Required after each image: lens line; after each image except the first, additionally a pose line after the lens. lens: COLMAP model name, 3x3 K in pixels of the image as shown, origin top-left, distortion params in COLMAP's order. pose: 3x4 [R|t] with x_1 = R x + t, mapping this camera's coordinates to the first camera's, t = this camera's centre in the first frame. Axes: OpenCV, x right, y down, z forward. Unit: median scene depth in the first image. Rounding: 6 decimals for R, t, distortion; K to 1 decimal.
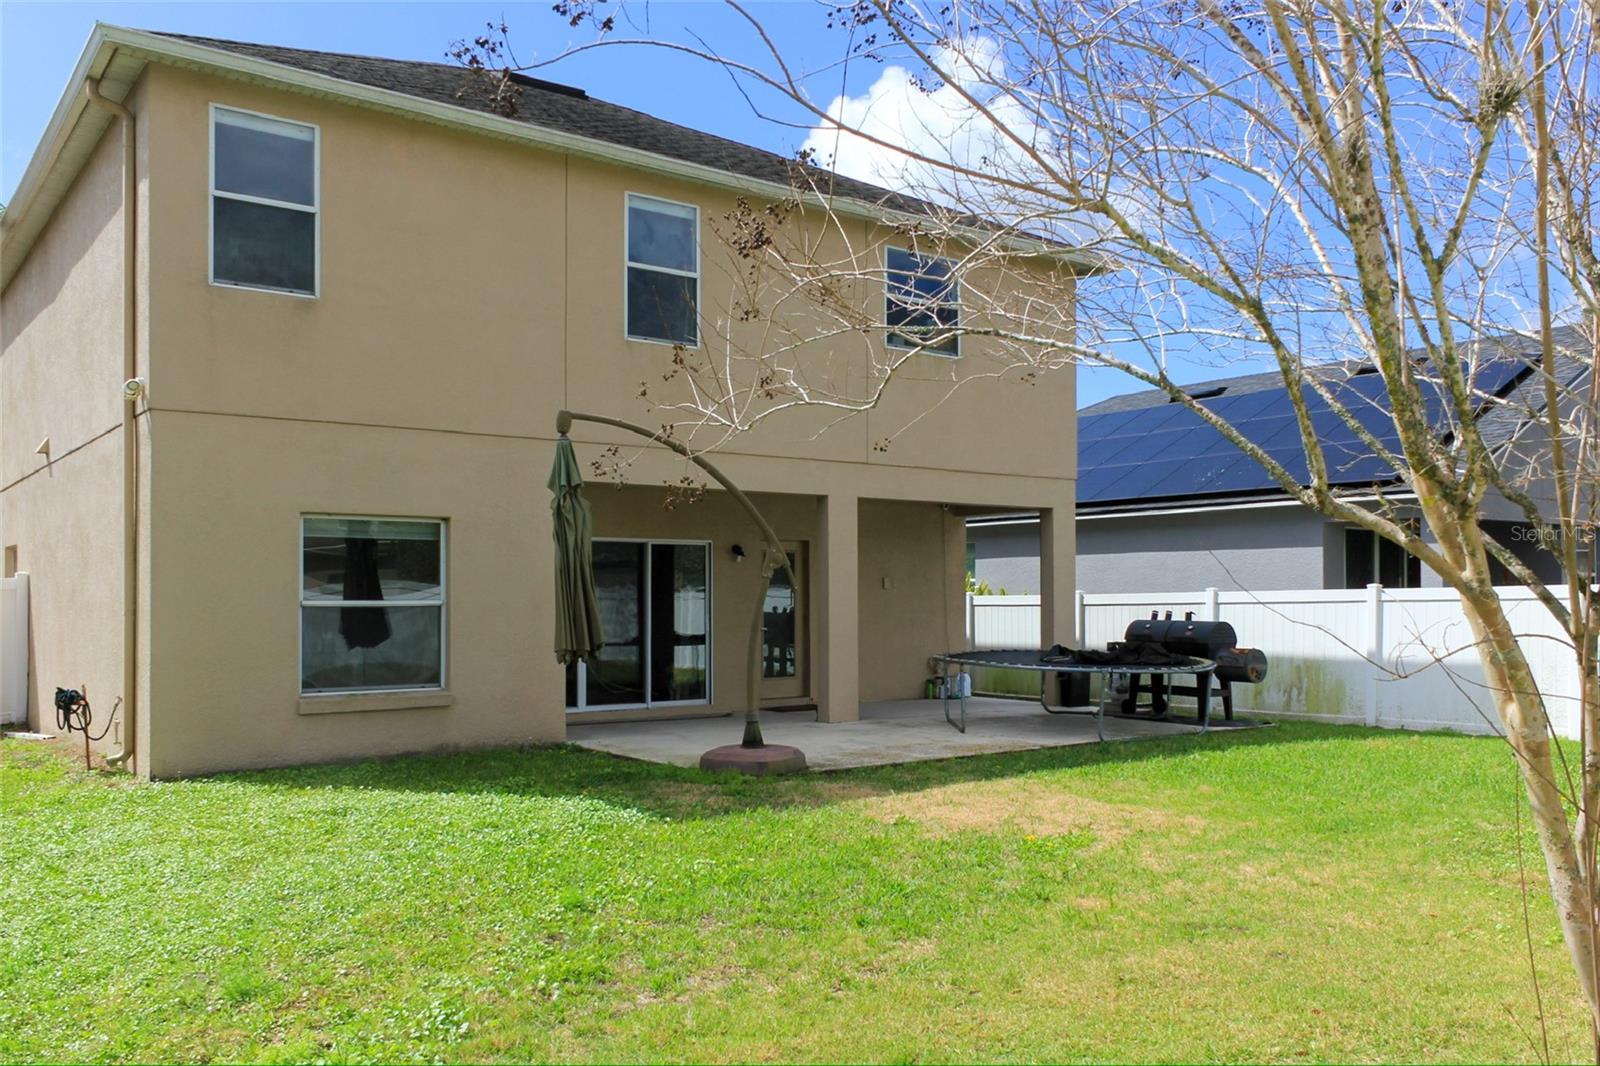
lens RADIAL K [[1304.0, 0, 822.5], [0, 1304.0, 577.6], [0, 0, 1]] dist [0.005561, 0.011588]
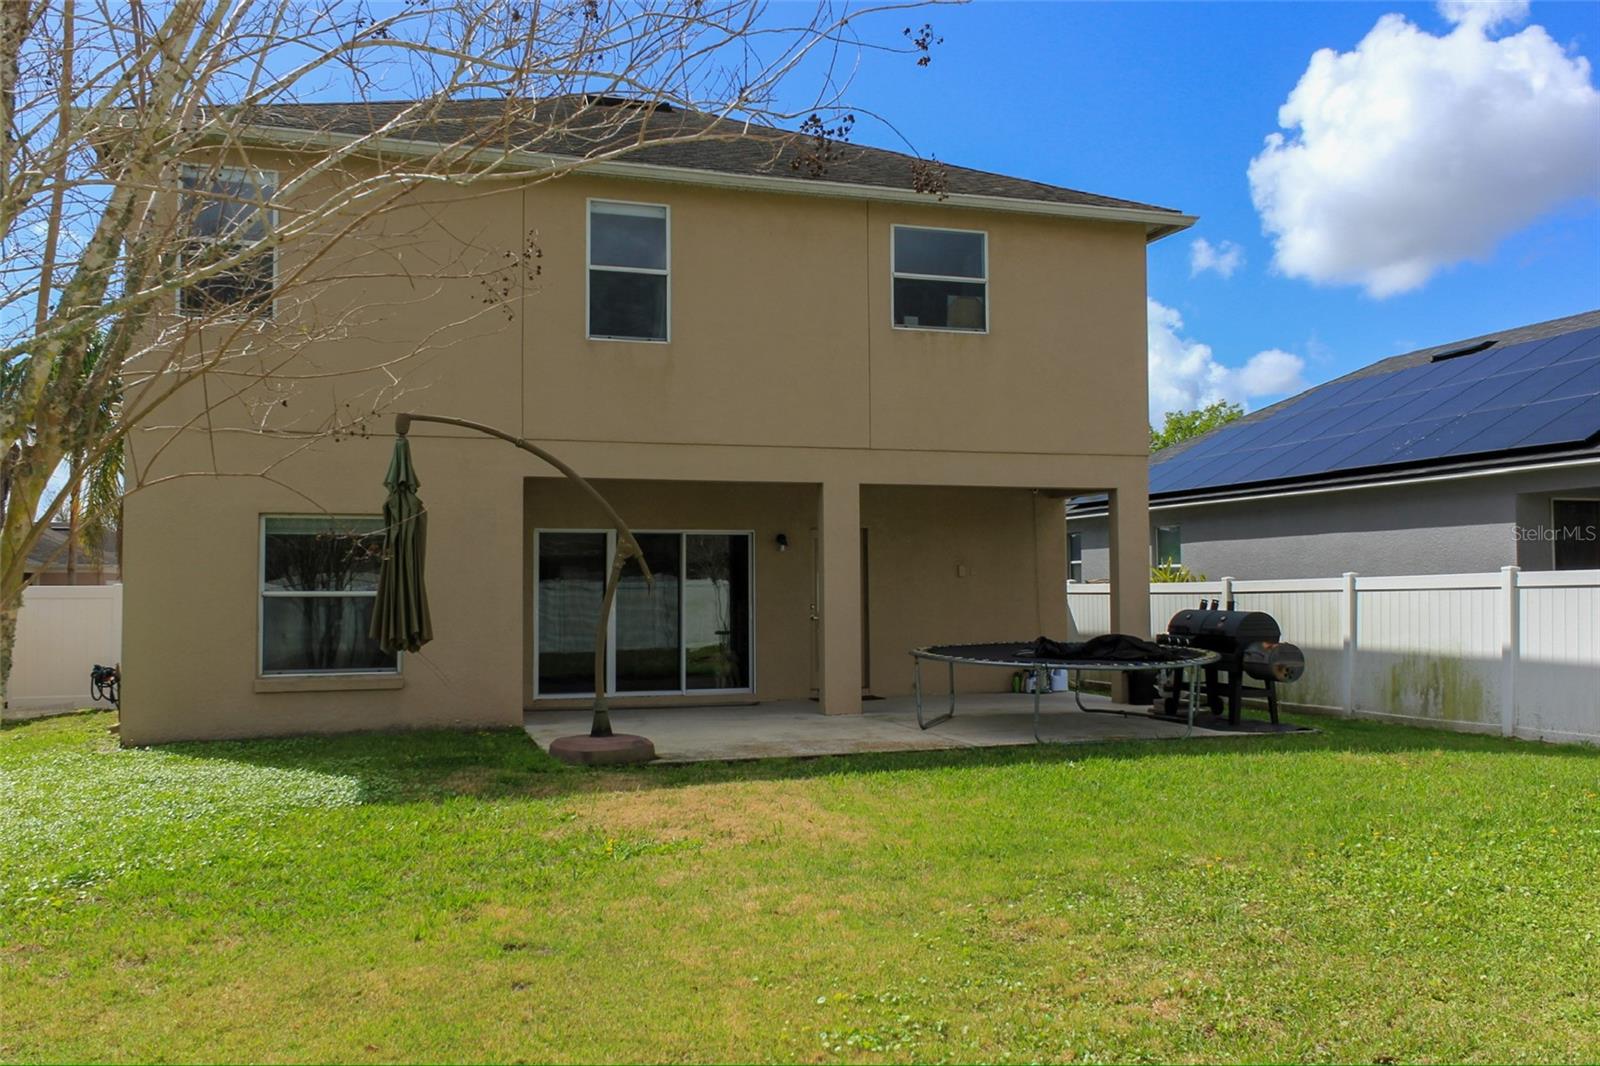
lens RADIAL K [[1304.0, 0, 801.1], [0, 1304.0, 537.8], [0, 0, 1]] dist [0.005561, 0.011588]
pose [[0.947915, -0.016156, -0.318113, 0.281932], [0.009433, 0.999699, -0.022663, 0.000648], [0.318384, 0.018481, 0.947782, 0.059235]]
